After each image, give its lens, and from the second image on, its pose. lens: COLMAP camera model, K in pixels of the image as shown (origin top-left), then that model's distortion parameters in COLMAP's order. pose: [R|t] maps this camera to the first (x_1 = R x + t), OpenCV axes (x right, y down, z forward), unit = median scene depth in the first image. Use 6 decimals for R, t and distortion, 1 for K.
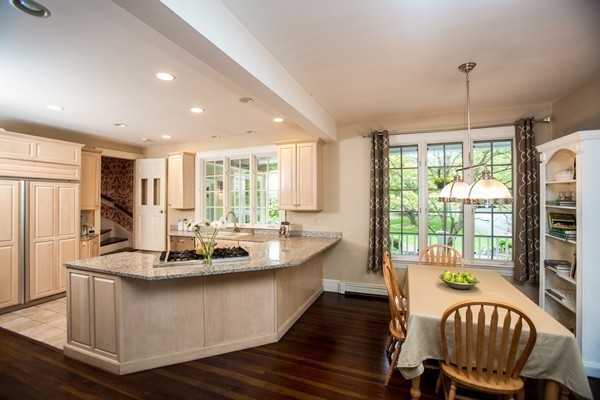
lens RADIAL K [[268.8, 0, 298.5], [0, 268.8, 198.0], [0, 0, 1]] dist [-0.078048, 0.028186]
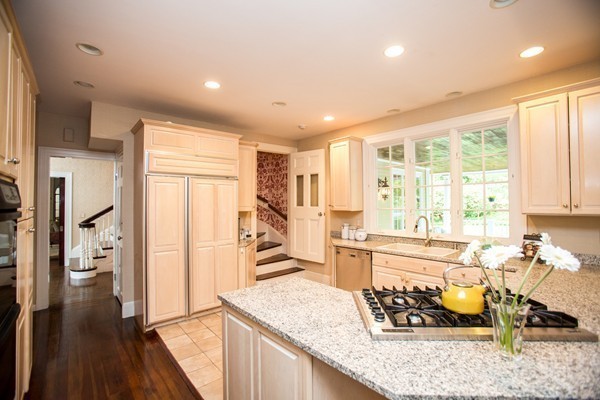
lens RADIAL K [[268.8, 0, 298.5], [0, 268.8, 198.0], [0, 0, 1]] dist [-0.078048, 0.028186]
pose [[0.888160, -0.010685, -0.459410, -0.217440], [0.007396, 0.999933, -0.008958, 0.009068], [0.459475, 0.004559, 0.888179, 0.253060]]
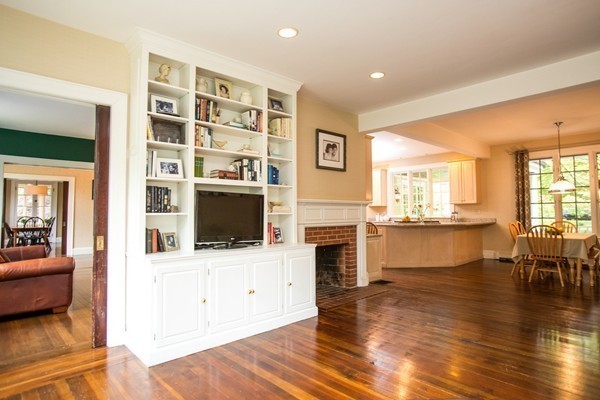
lens RADIAL K [[362.2, 0, 300.0], [0, 362.2, 200.0], [0, 0, 1]] dist [-0.002699, -0.000521]
pose [[0.914320, -0.019067, -0.404543, -0.016309], [0.007640, 0.999525, -0.029842, 0.068745], [0.404920, 0.024194, 0.914032, -1.129548]]
